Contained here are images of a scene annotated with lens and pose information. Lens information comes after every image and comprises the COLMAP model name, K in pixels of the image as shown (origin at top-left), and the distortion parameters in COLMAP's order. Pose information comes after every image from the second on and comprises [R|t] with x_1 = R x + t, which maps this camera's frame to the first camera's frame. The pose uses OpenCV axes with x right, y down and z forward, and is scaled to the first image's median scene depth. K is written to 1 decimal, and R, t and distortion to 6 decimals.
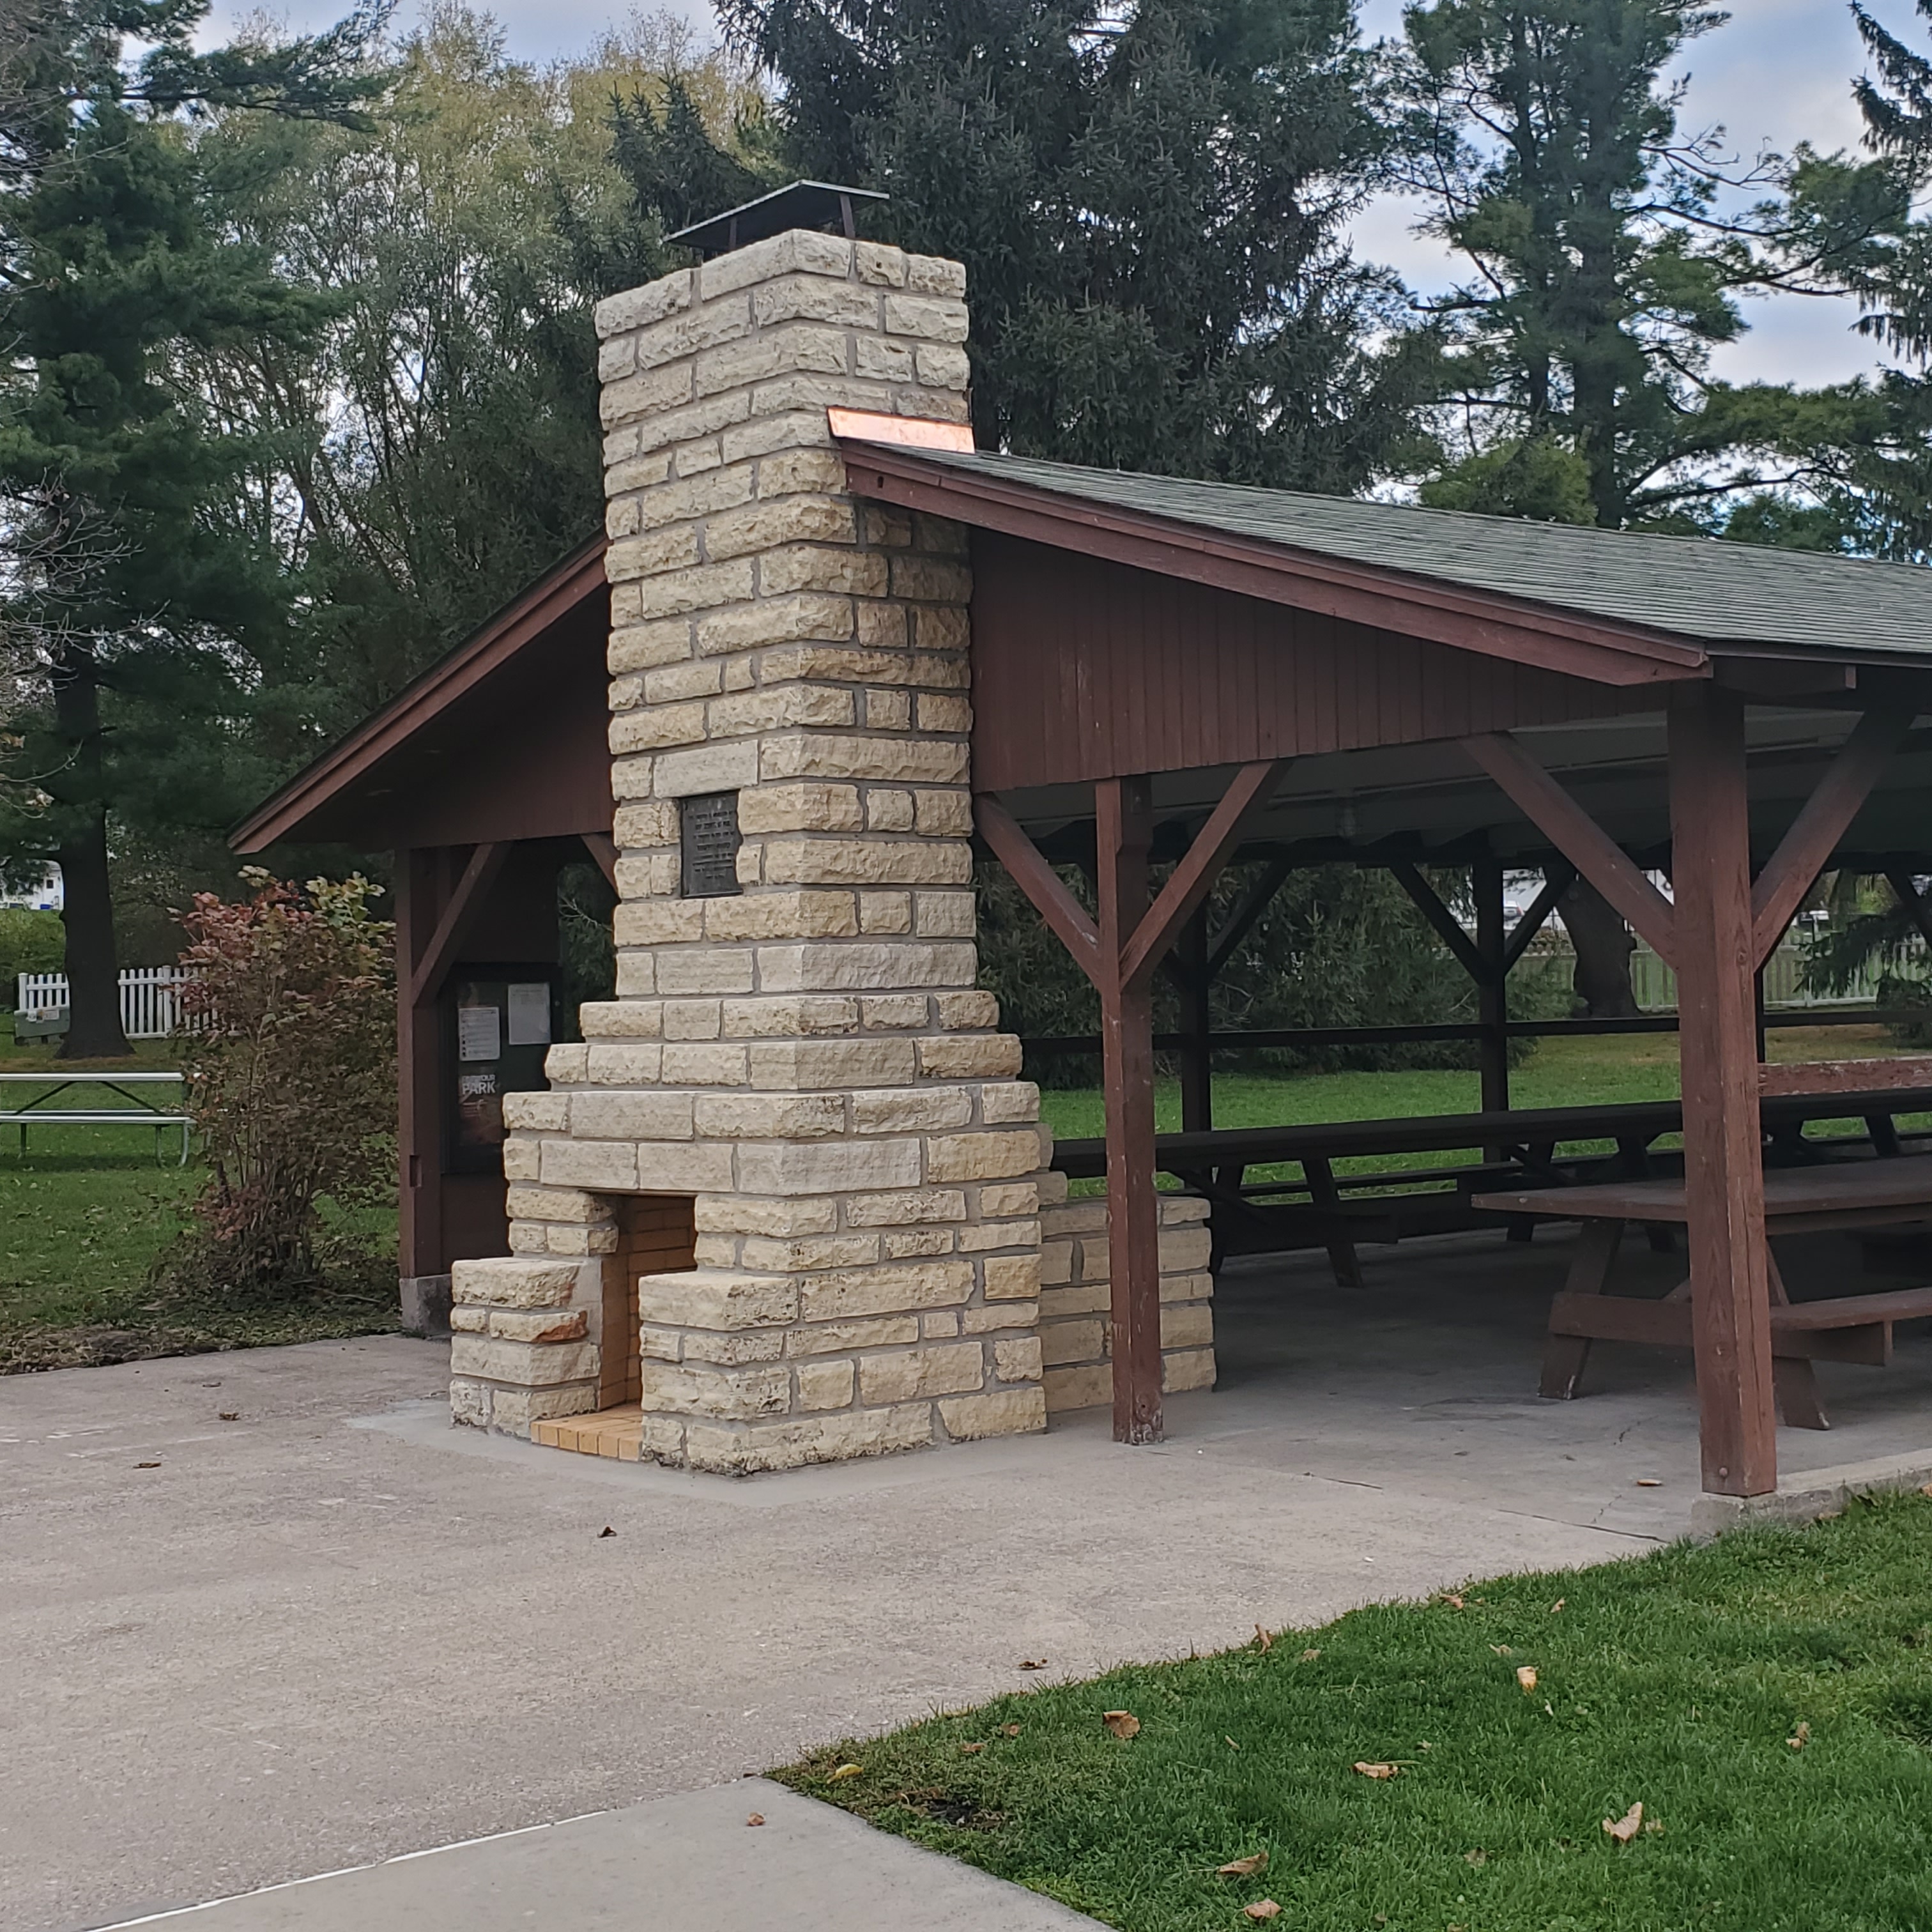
lens RADIAL K [[2862.6, 0, 1006.7], [0, 2862.6, 976.7], [0, 0, 1]] dist [0.283399, -0.032712]
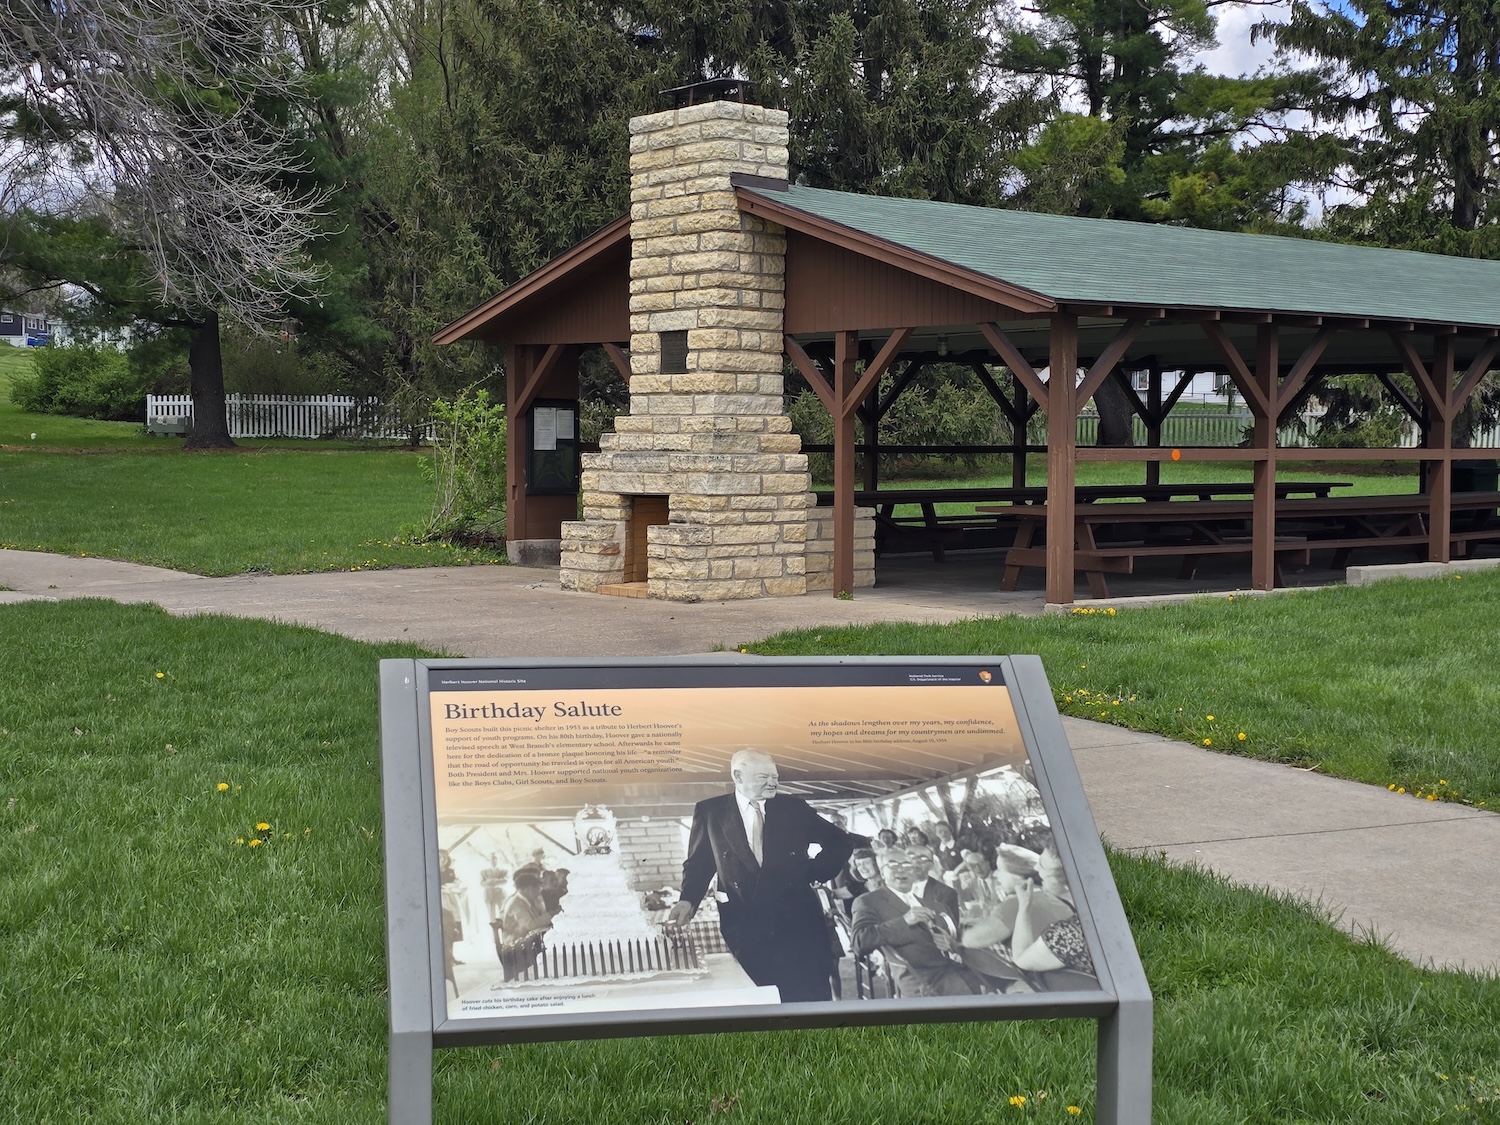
lens RADIAL K [[2046.1, 0, 750.0], [0, 2046.1, 562.5], [0, 0, 1]] dist [0.303356, -0.004412]
pose [[0.999498, 0.030685, 0.007884, -0.049030], [-0.031148, 0.997230, 0.067538, 0.012032], [-0.005789, -0.067749, 0.997686, -0.753280]]
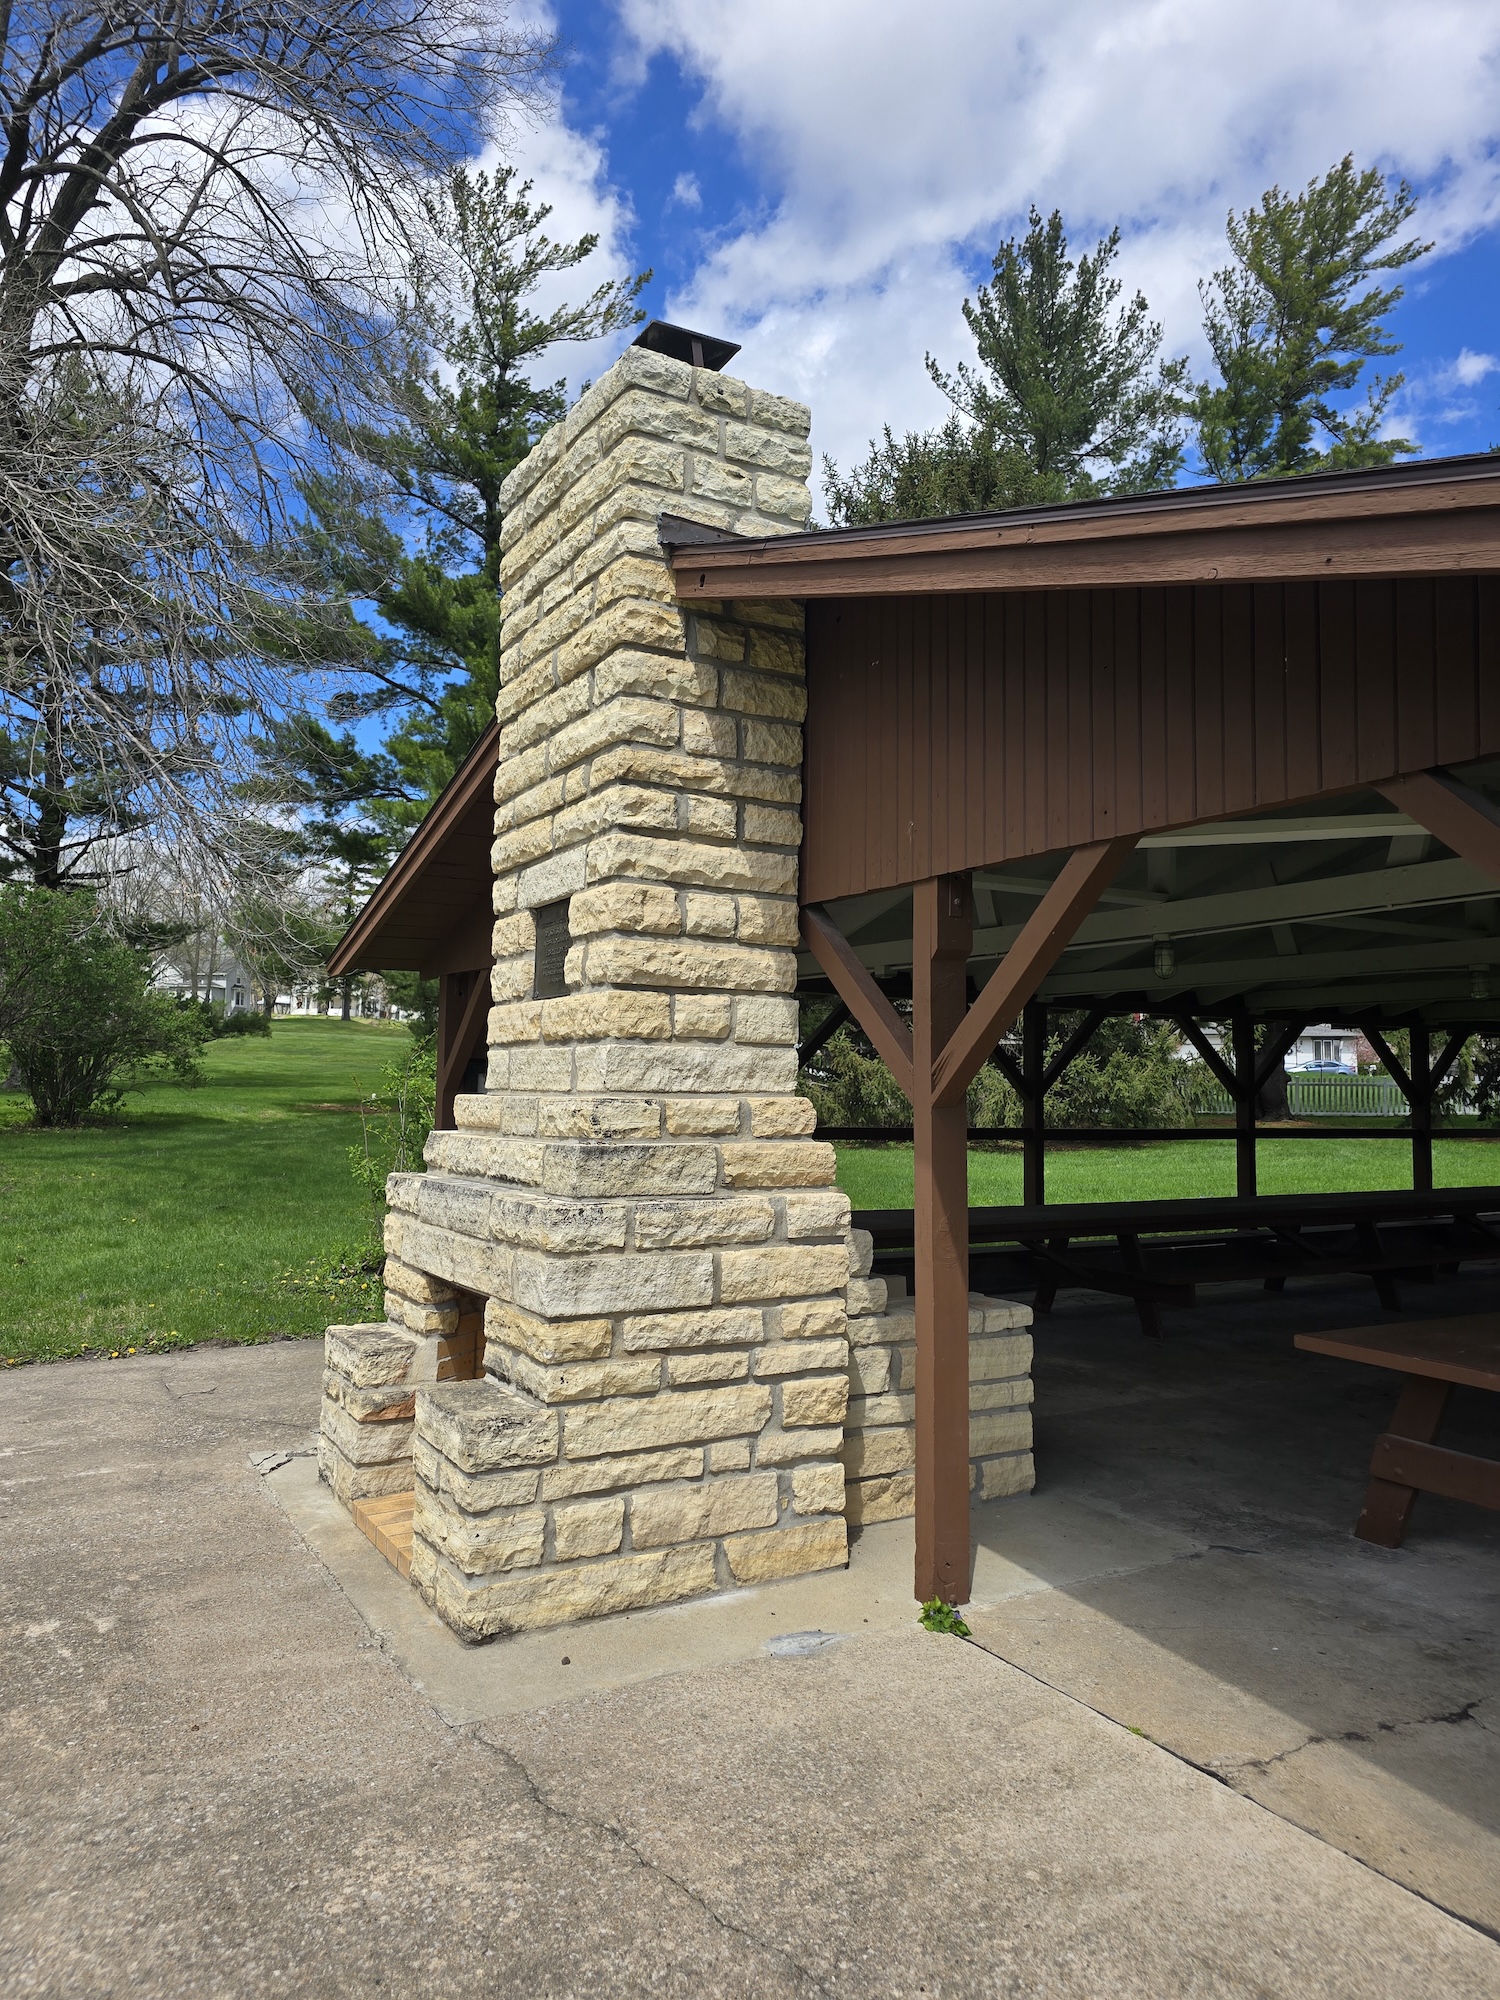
lens RADIAL K [[1321.5, 0, 750.0], [0, 1321.5, 1000.0], [0, 0, 1]] dist [0.087980, -0.090027]
pose [[0.987334, 0.024743, -0.156717, 0.046292], [-0.034175, 0.997744, -0.057779, -0.001821], [0.154933, 0.062403, 0.985952, 0.545540]]
